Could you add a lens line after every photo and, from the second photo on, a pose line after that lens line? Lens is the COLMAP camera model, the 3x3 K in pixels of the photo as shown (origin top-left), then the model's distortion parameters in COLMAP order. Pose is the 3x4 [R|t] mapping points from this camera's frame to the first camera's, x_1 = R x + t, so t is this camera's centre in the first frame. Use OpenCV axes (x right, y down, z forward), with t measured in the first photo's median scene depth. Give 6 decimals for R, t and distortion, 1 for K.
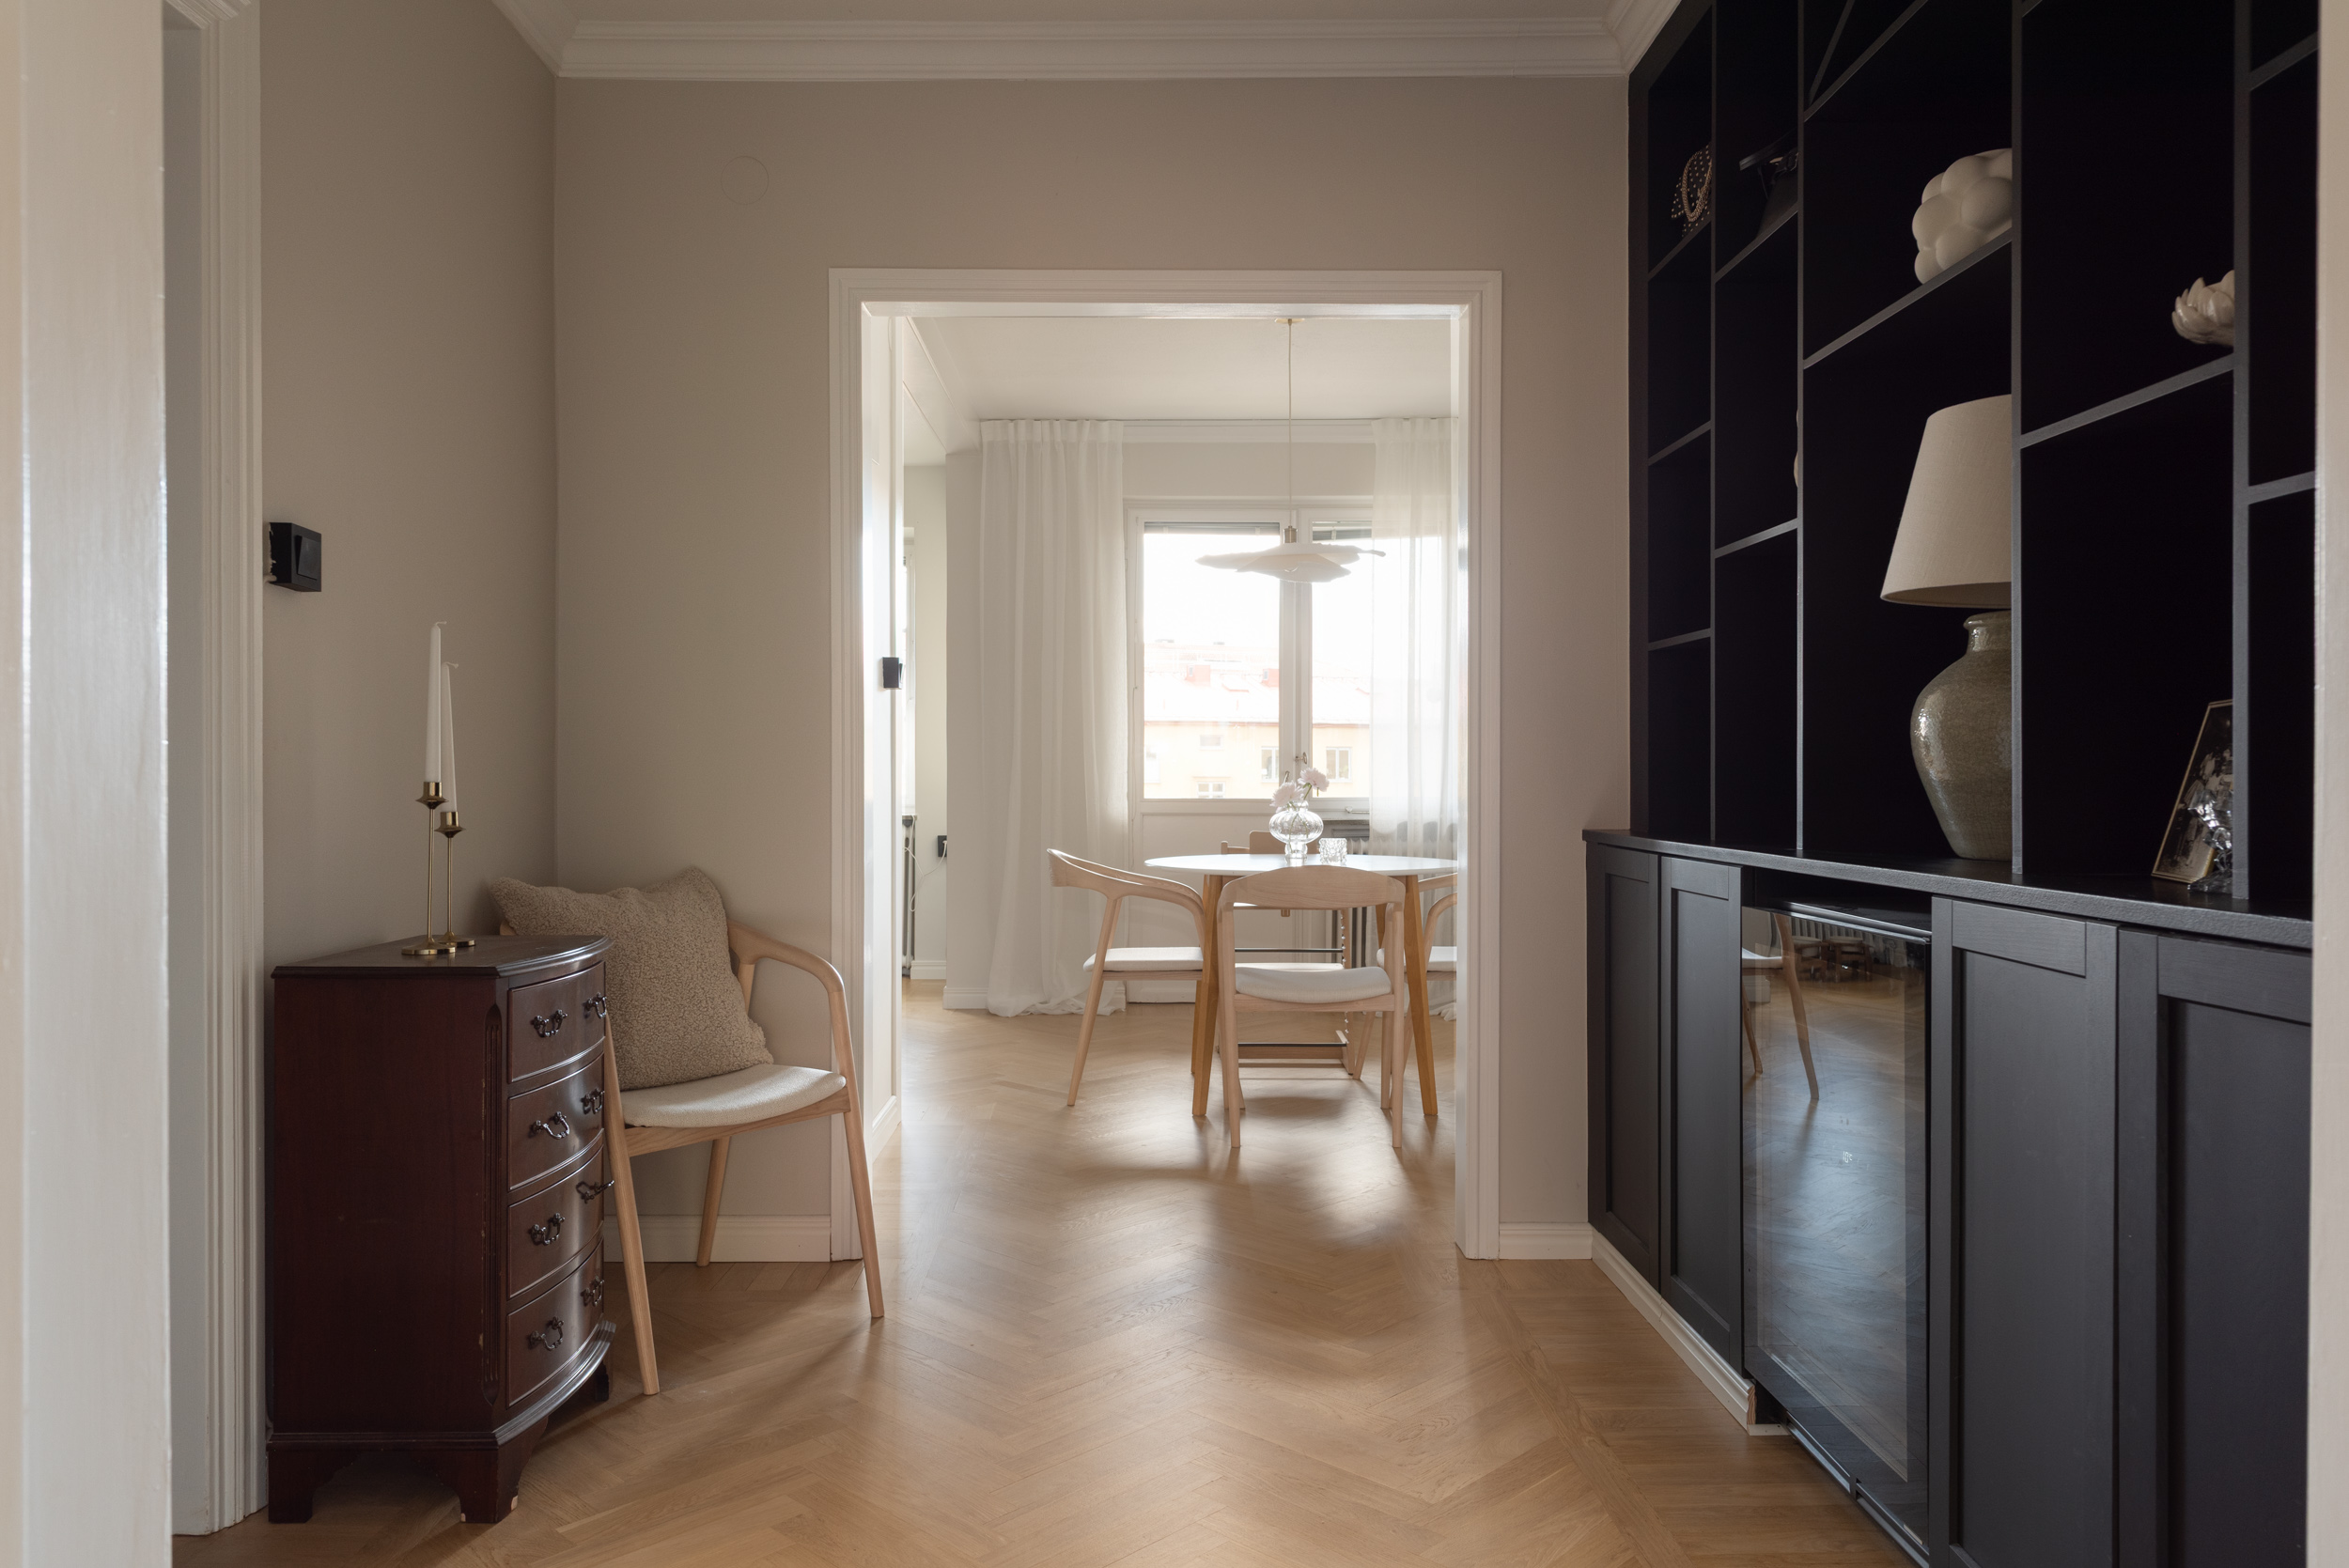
lens RADIAL K [[1650.5, 0, 1151.1], [0, 1650.5, 799.6], [0, 0, 1]] dist [0.000718, -0.011930]
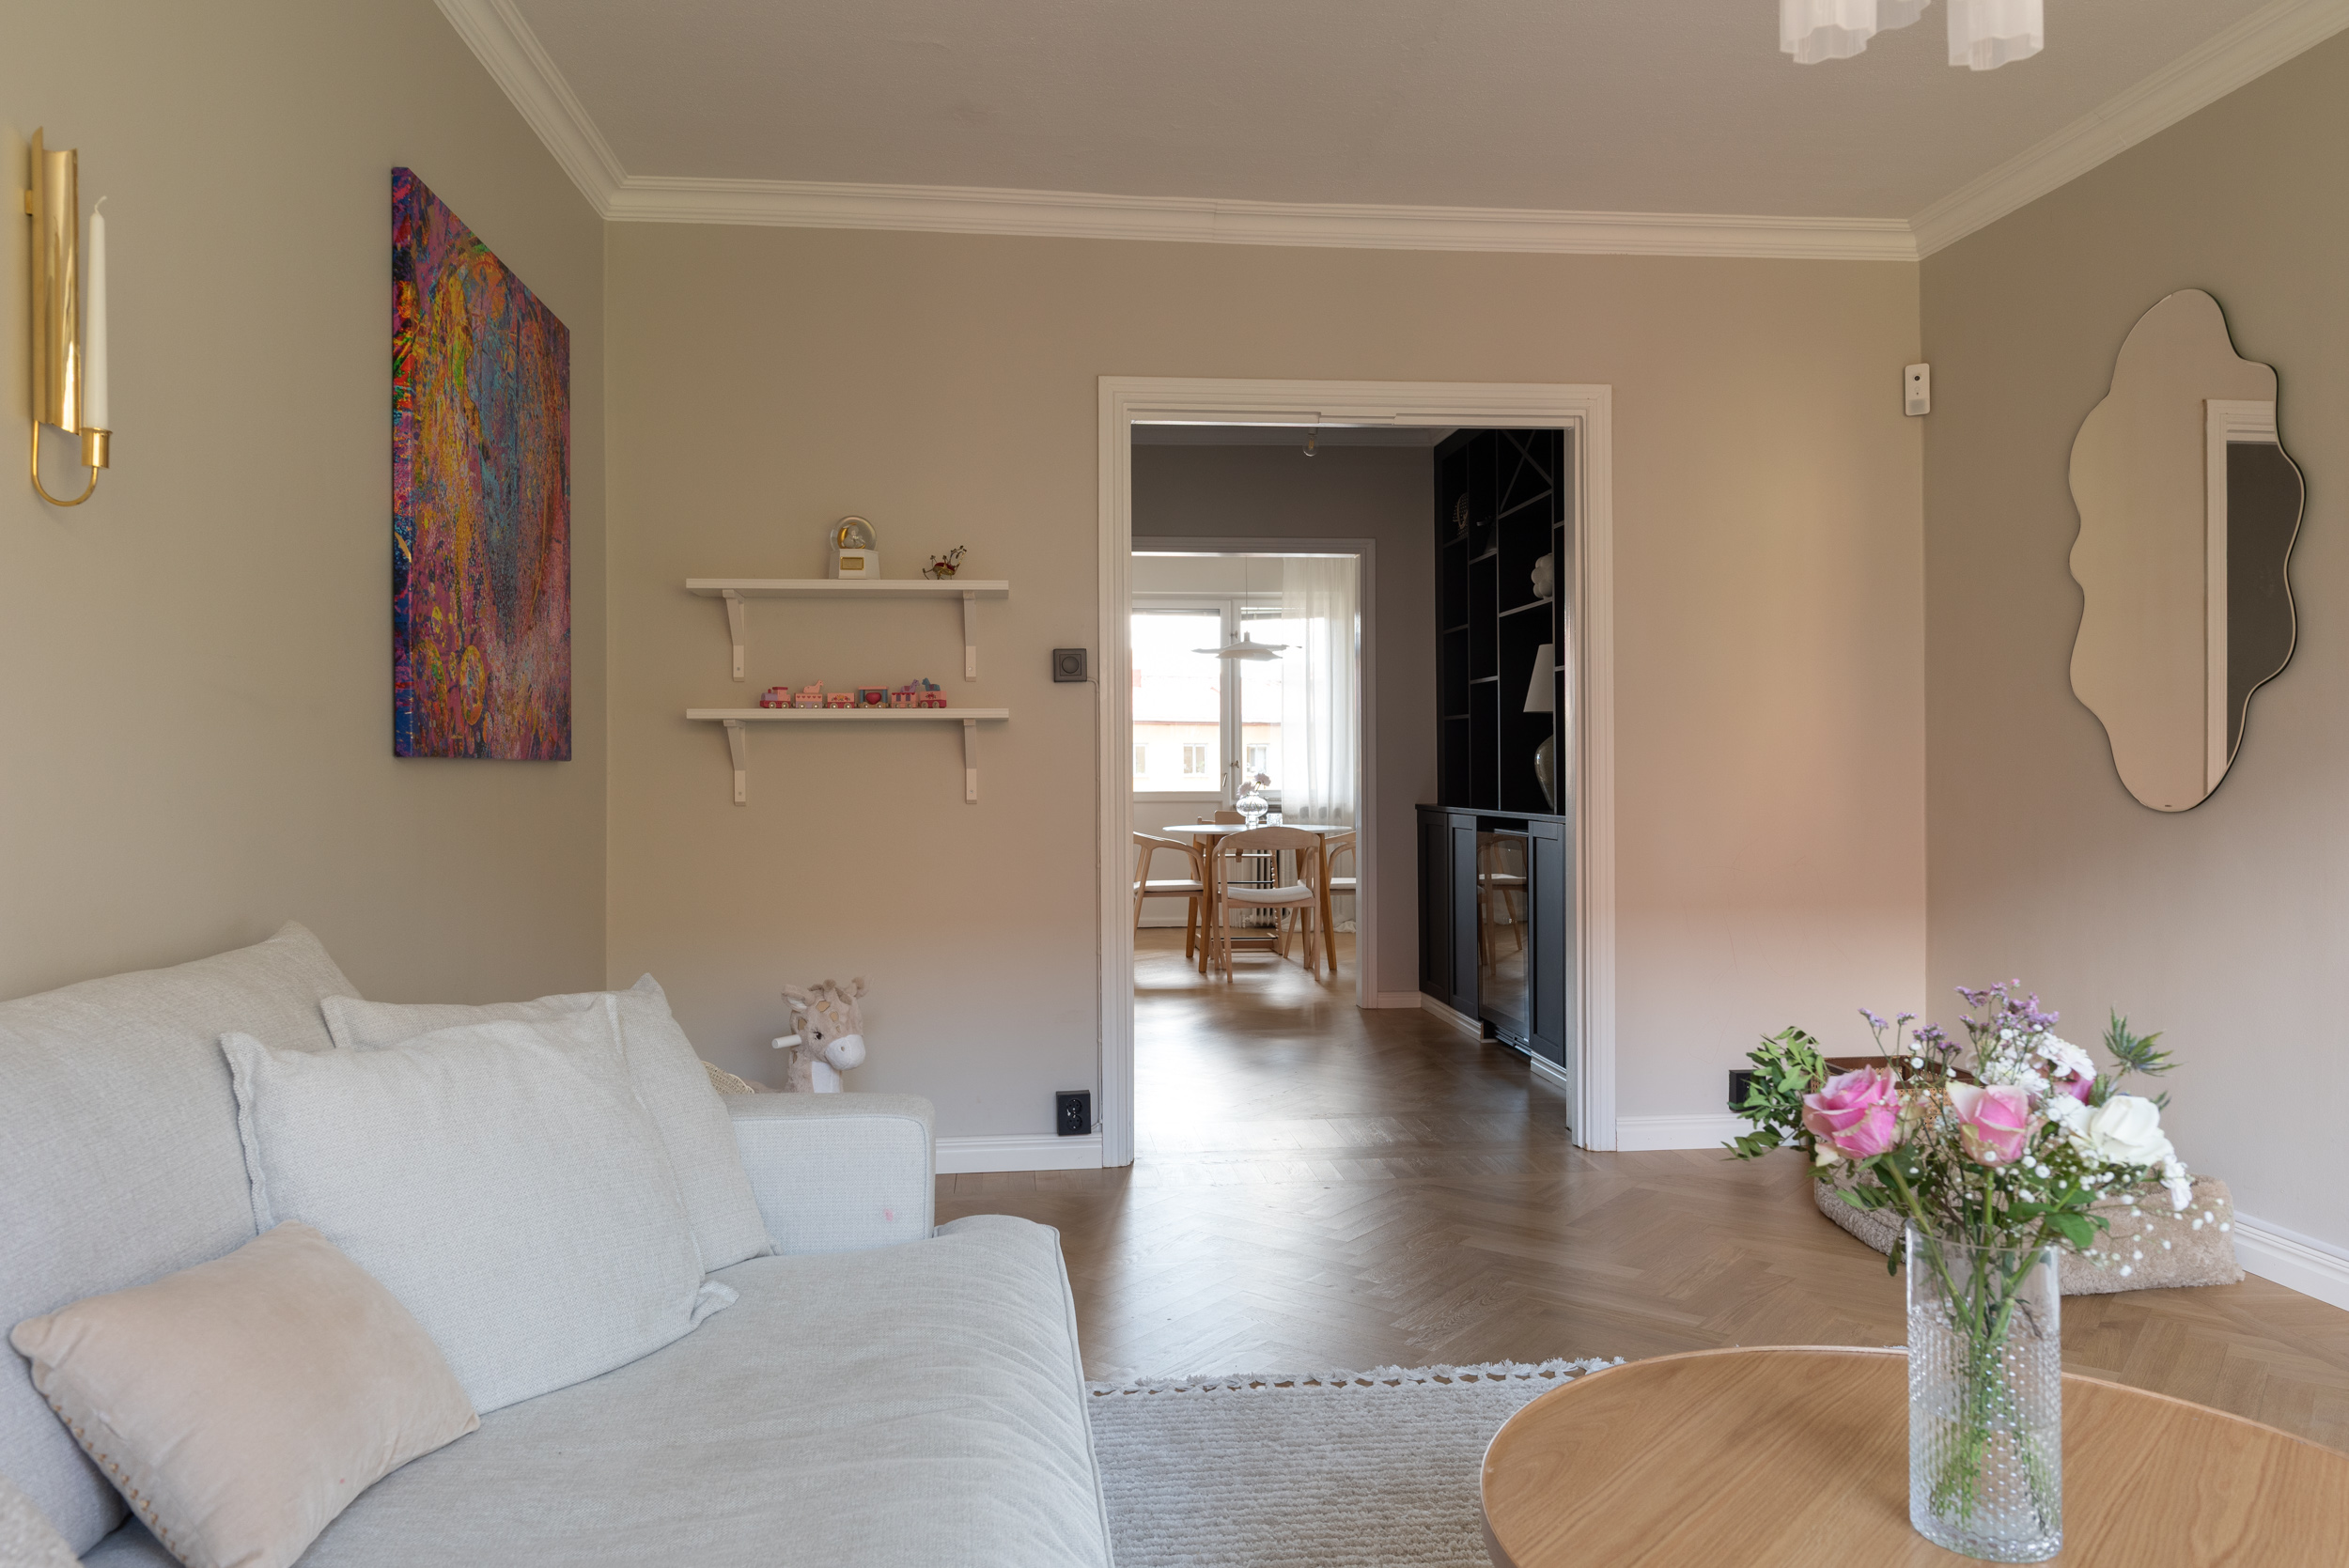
lens RADIAL K [[1637.9, 0, 1155.6], [0, 1637.9, 778.4], [0, 0, 1]] dist [-0.006550, -0.003595]
pose [[0.995668, -0.006239, 0.092770, -0.263740], [0.007159, 0.999928, -0.009594, 0.003845], [-0.092704, 0.010216, 0.995641, -1.056837]]
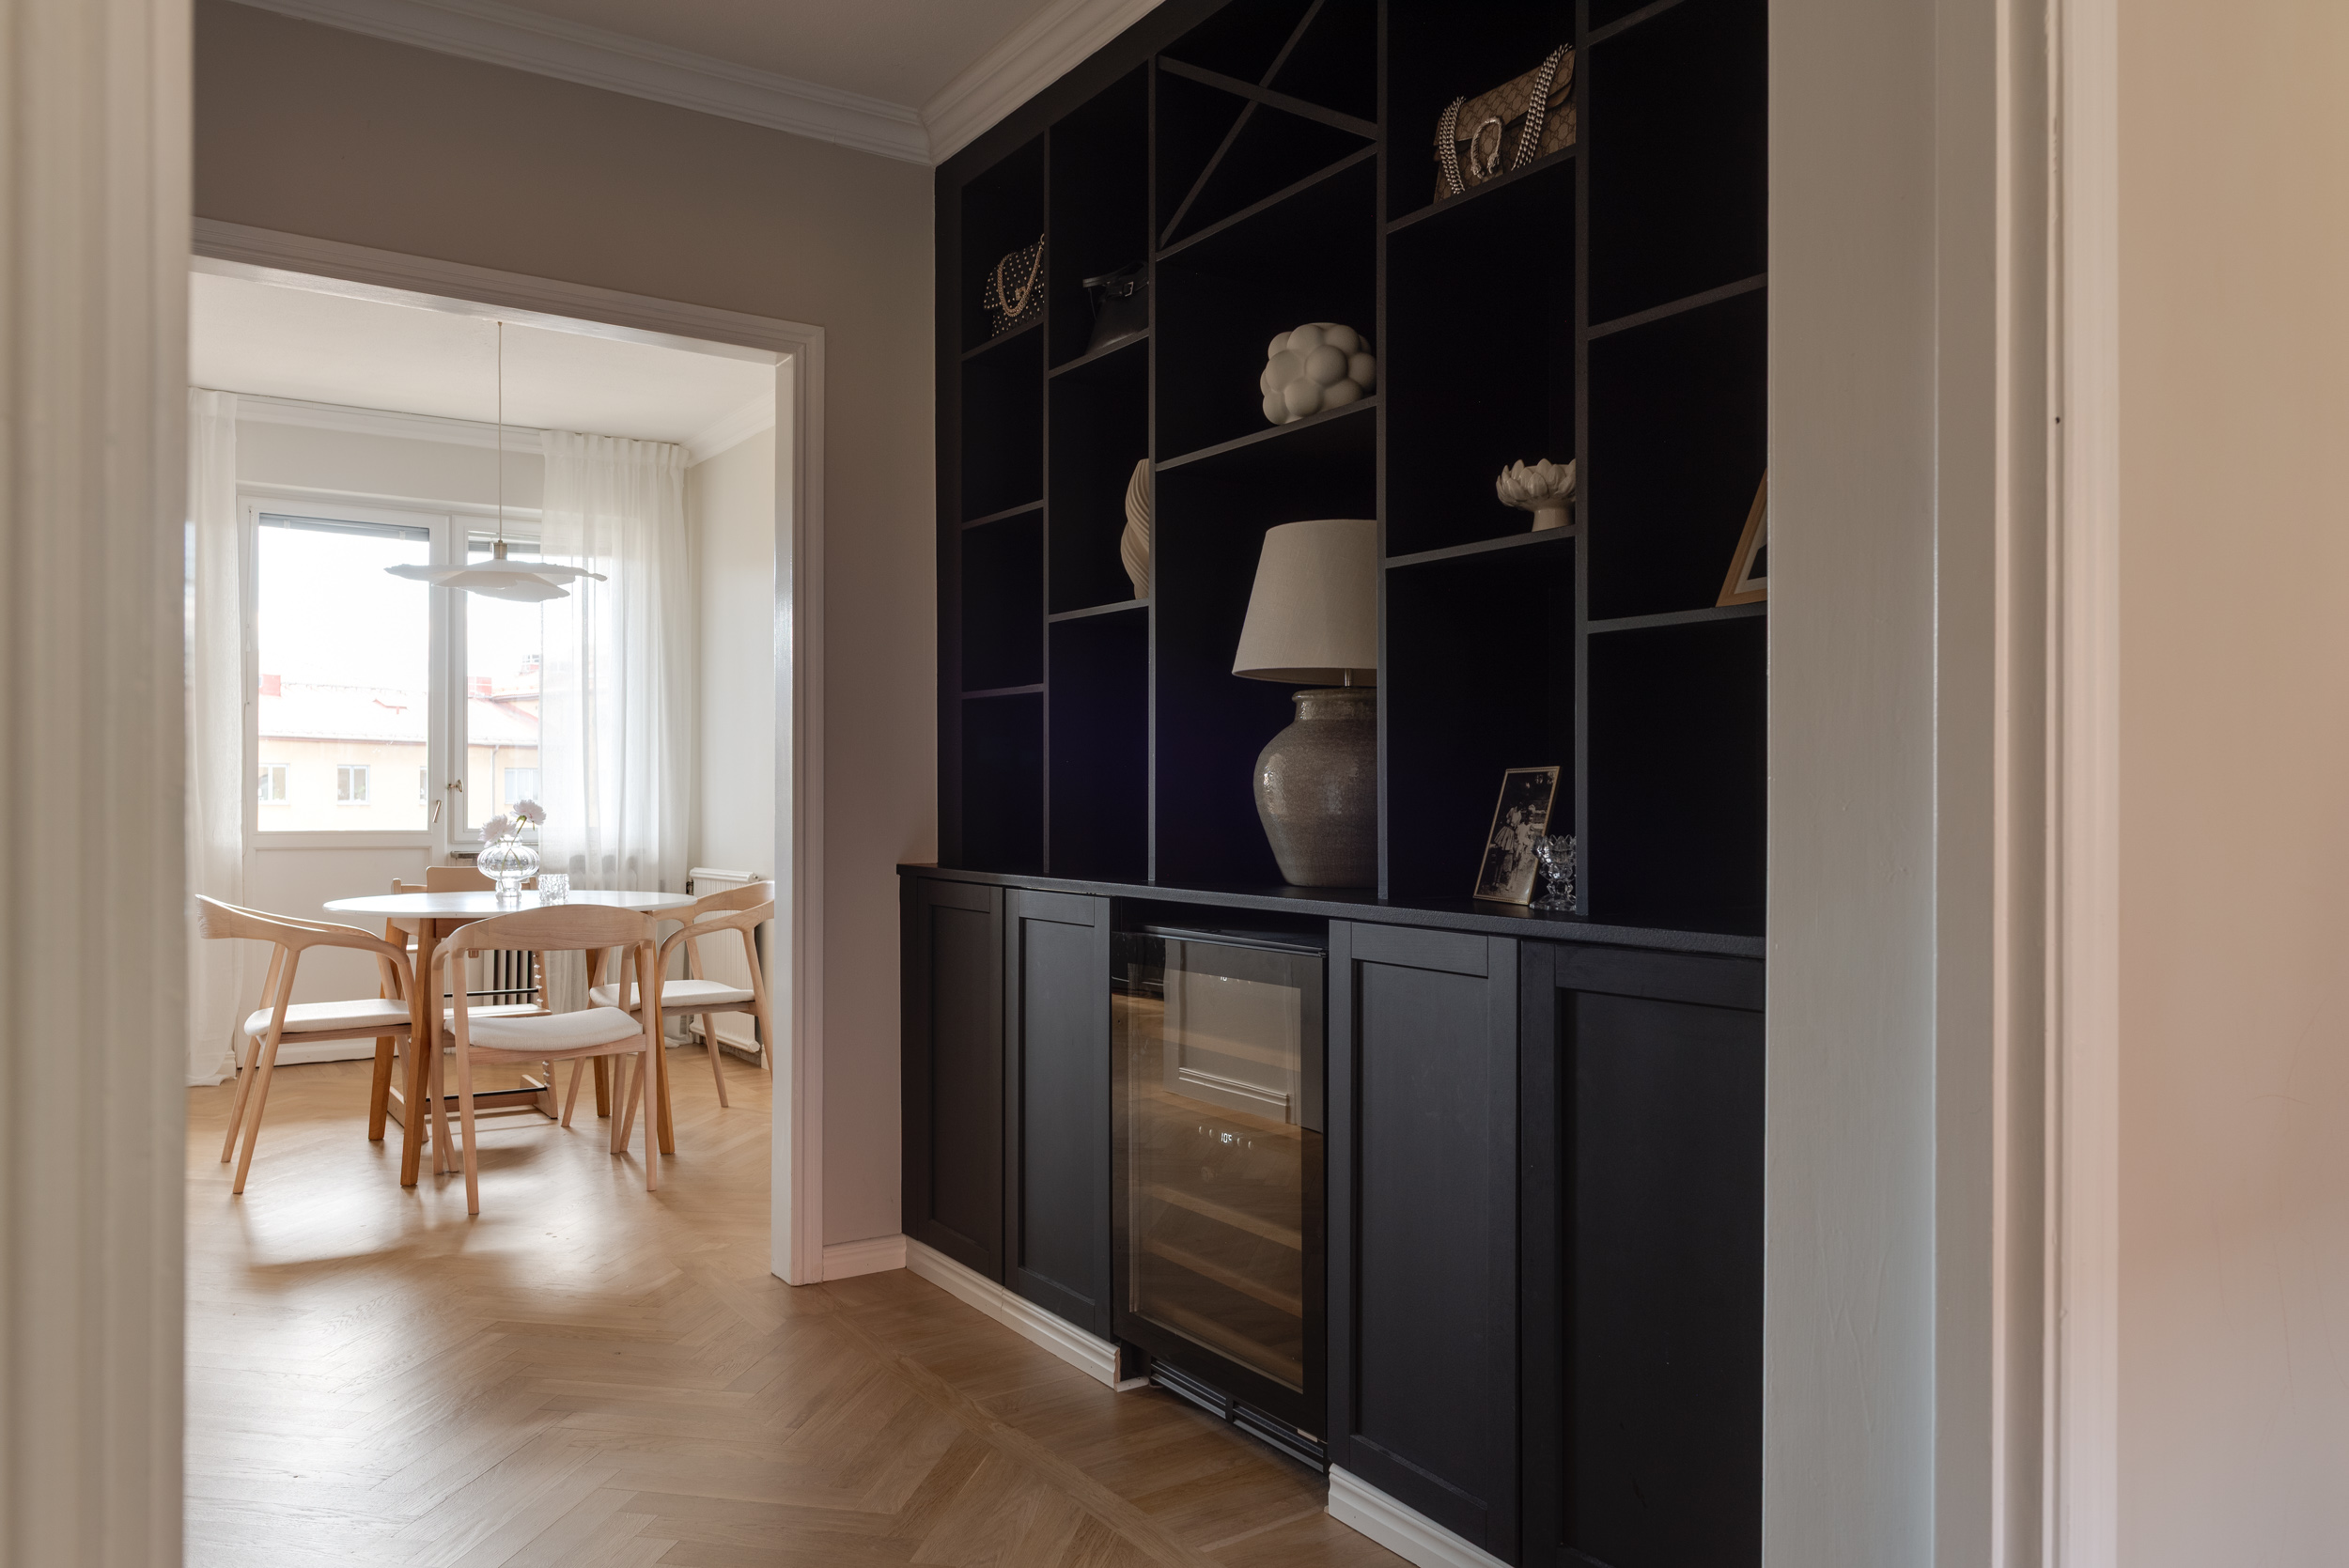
lens RADIAL K [[1637.9, 0, 1224.3], [0, 1637.9, 802.4], [0, 0, 1]] dist [-0.006550, -0.003595]
pose [[0.821159, 0.002918, 0.570692, -0.169505], [0.003842, 0.999936, -0.010641, -0.009523], [-0.570687, 0.010930, 0.821095, 0.013340]]
